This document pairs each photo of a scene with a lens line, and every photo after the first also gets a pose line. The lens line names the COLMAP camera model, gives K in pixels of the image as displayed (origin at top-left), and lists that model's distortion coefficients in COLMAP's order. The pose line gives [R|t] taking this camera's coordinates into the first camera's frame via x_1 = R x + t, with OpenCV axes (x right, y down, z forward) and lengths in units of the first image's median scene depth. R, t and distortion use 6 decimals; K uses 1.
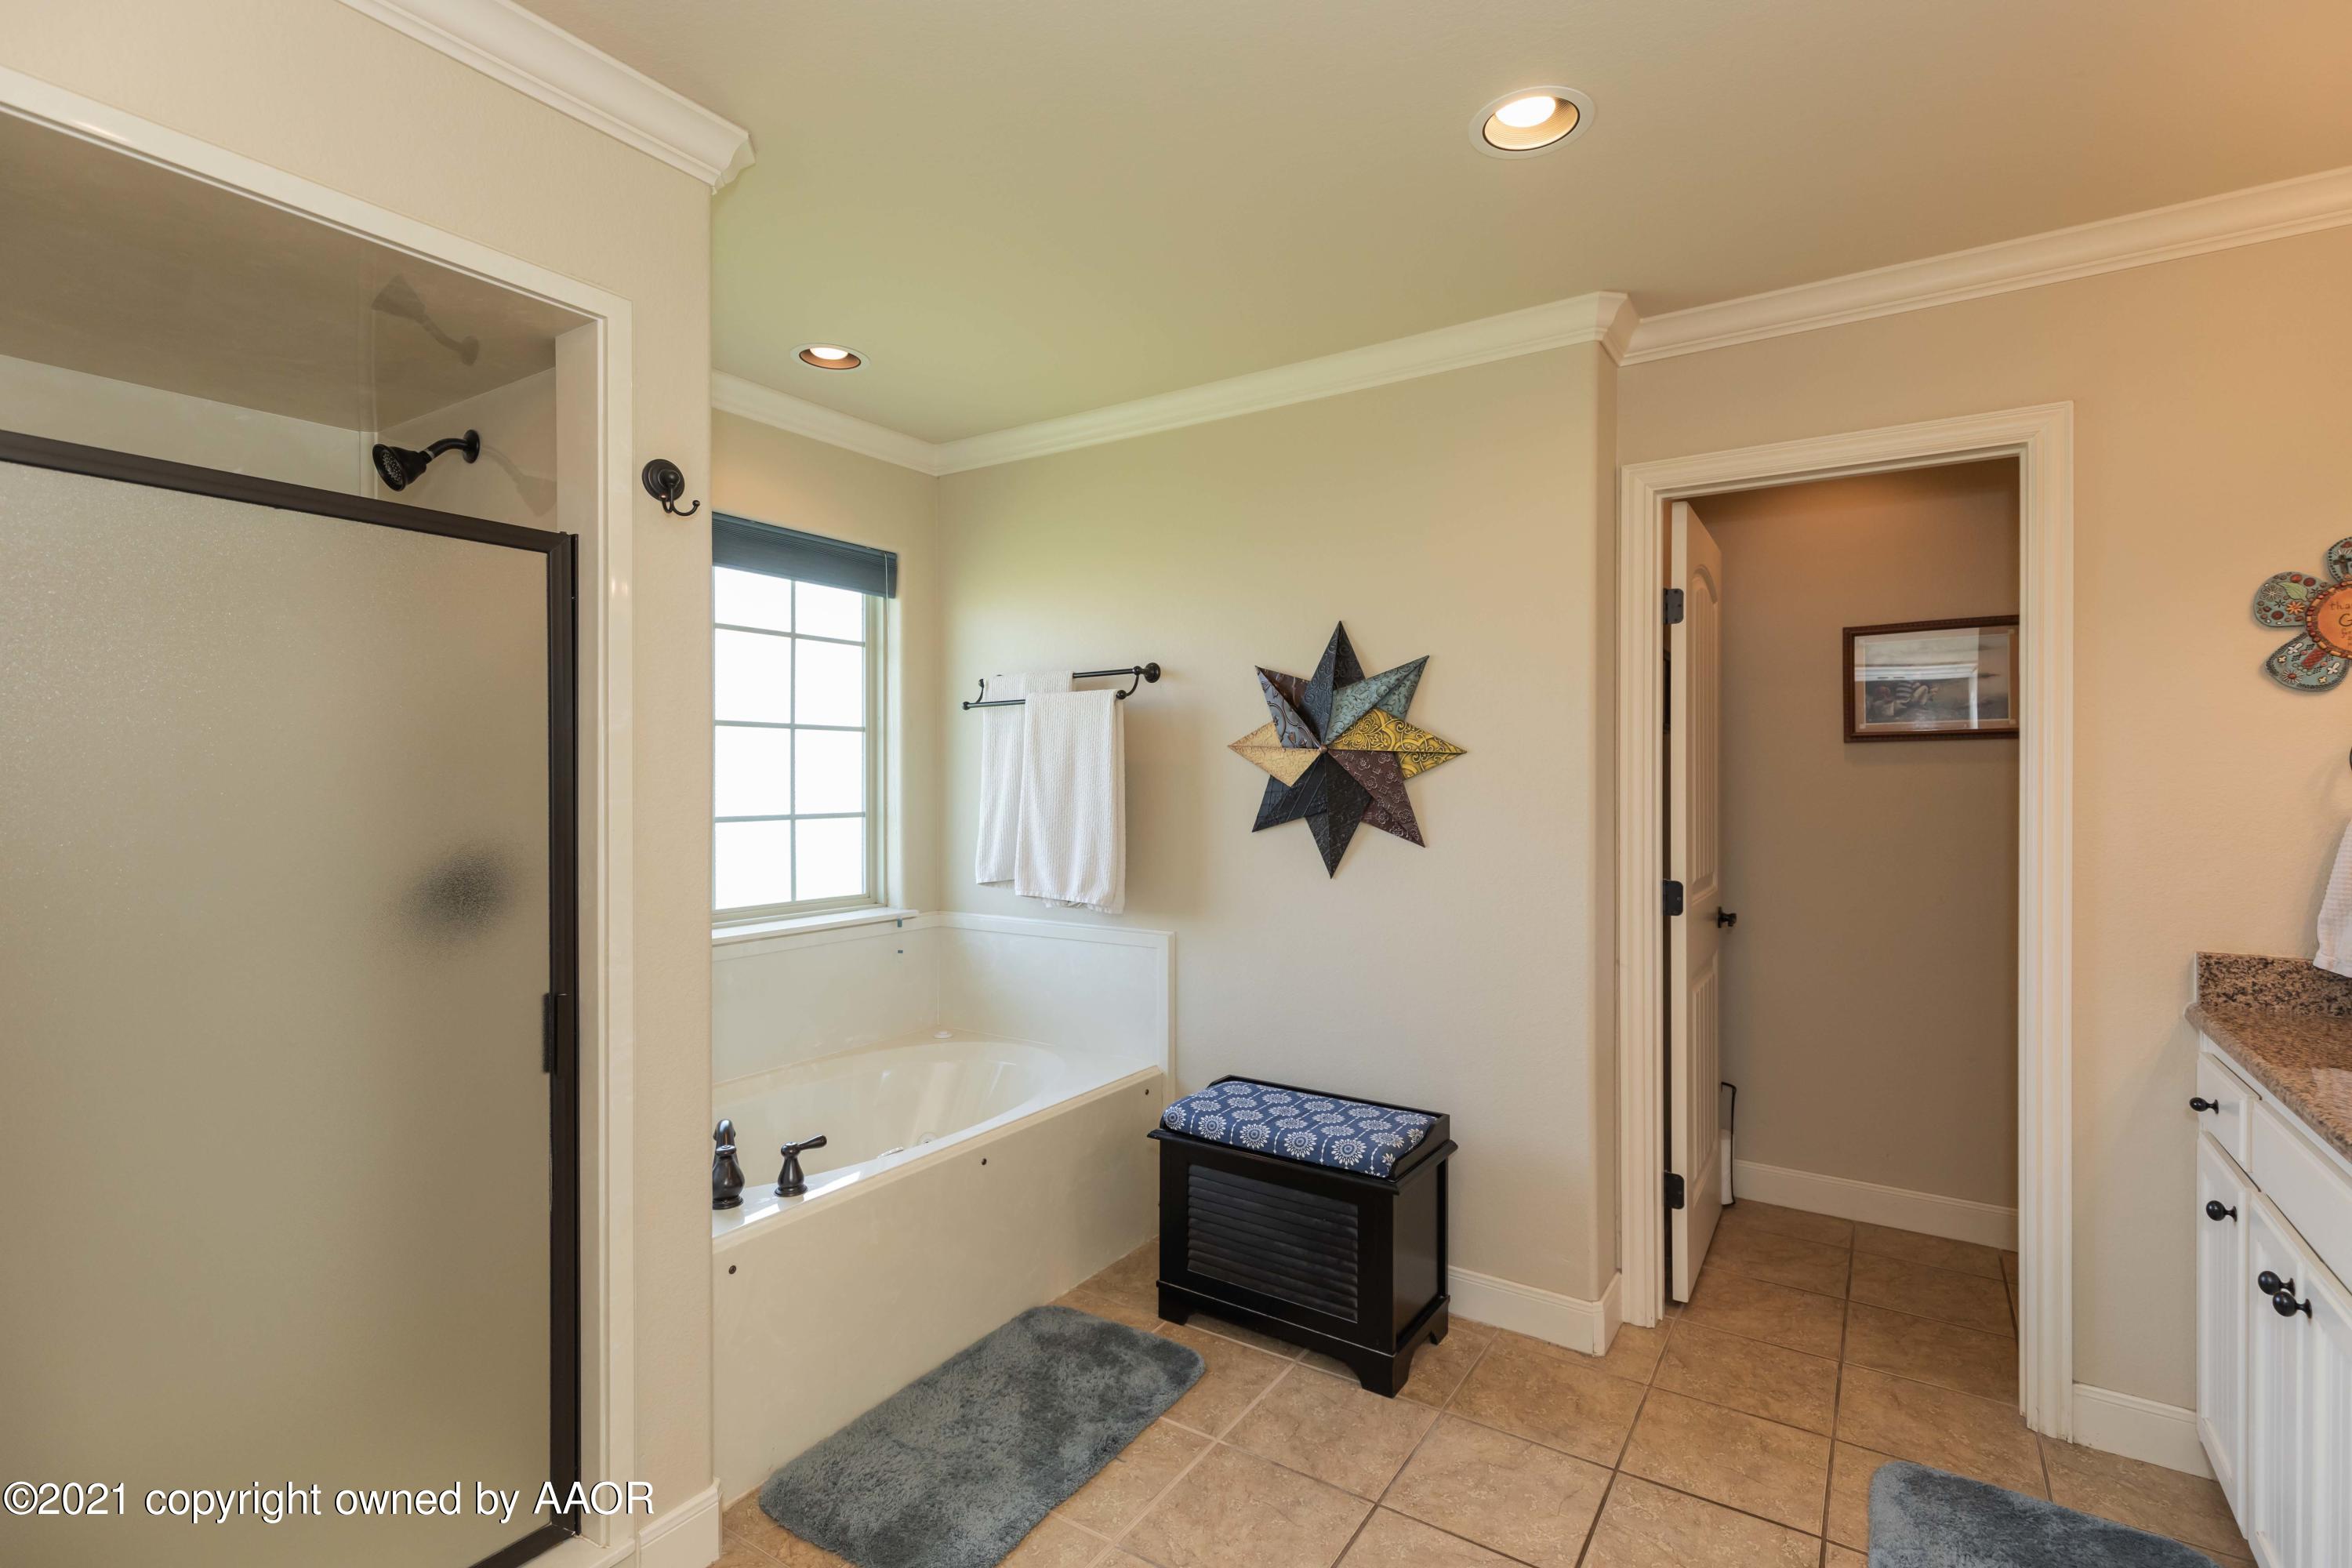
lens RADIAL K [[1086.2, 0, 1182.8], [0, 1086.2, 778.2], [0, 0, 1]] dist [0.006215, 0.001123]
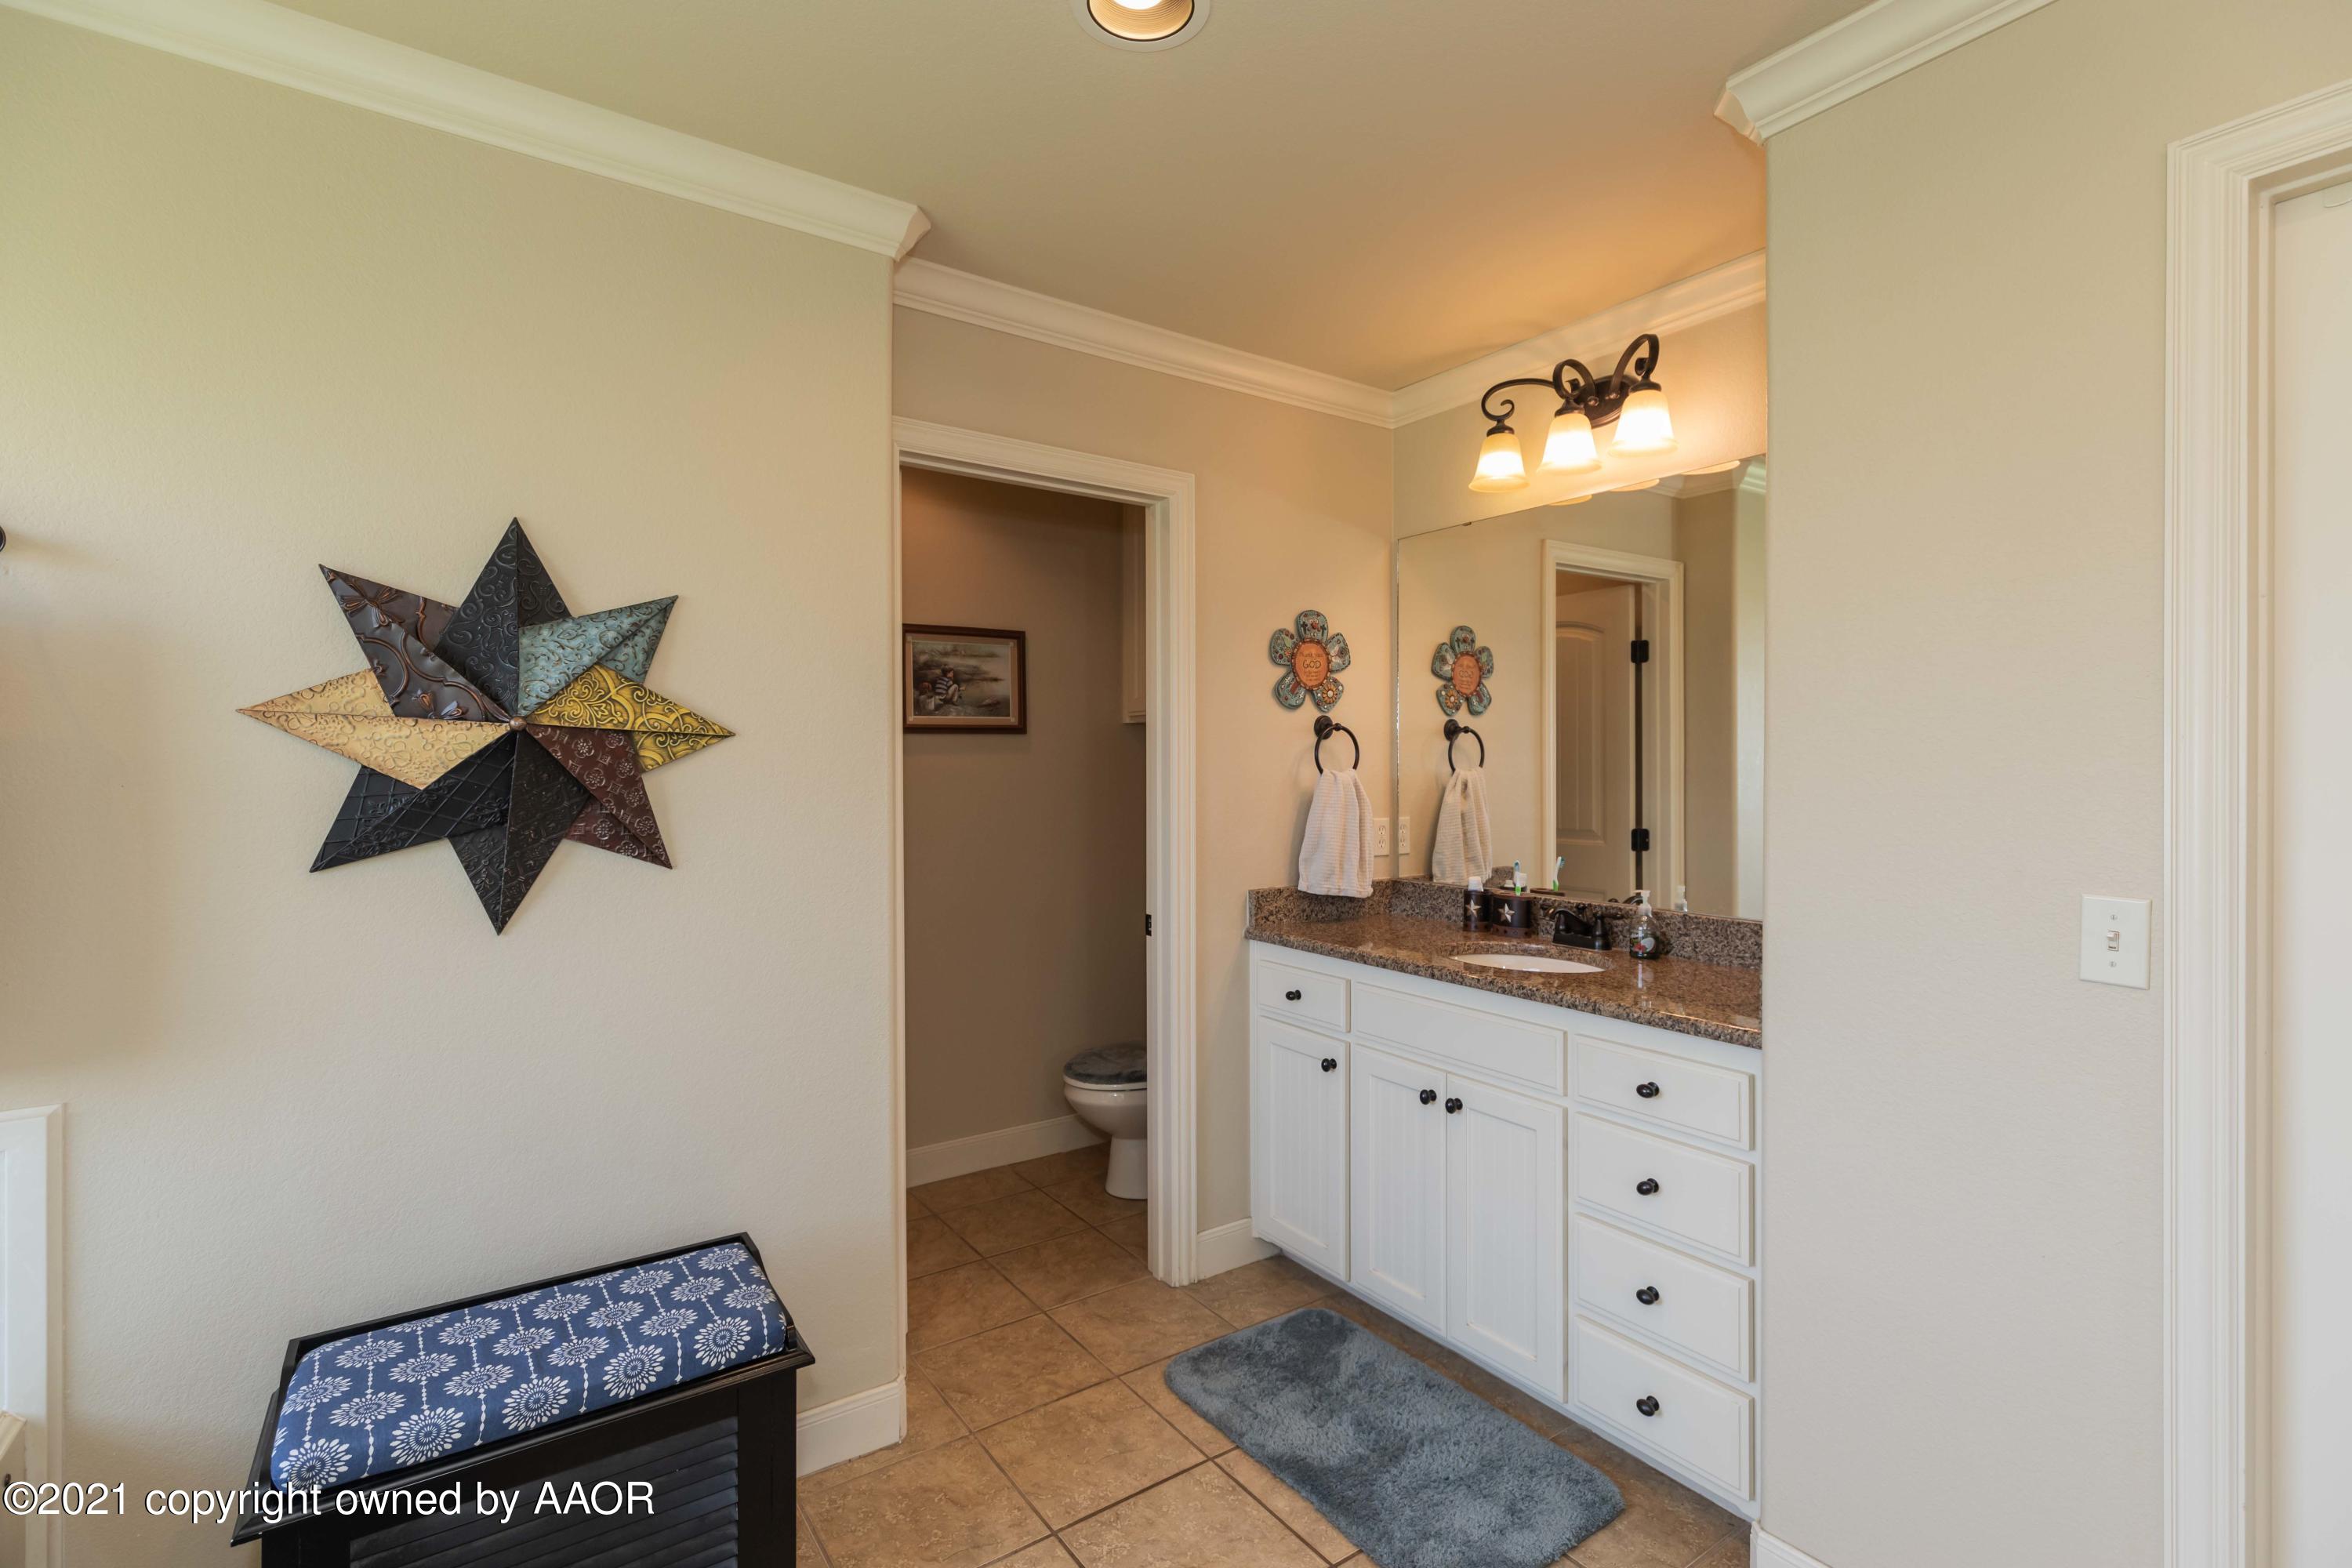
lens RADIAL K [[1086.2, 0, 1180.6], [0, 1086.2, 769.4], [0, 0, 1]] dist [0.006215, 0.001123]
pose [[0.363515, -0.005179, 0.931574, -0.309515], [0.004607, 0.999982, 0.003762, -0.001708], [-0.931577, 0.002925, 0.363532, 0.437993]]
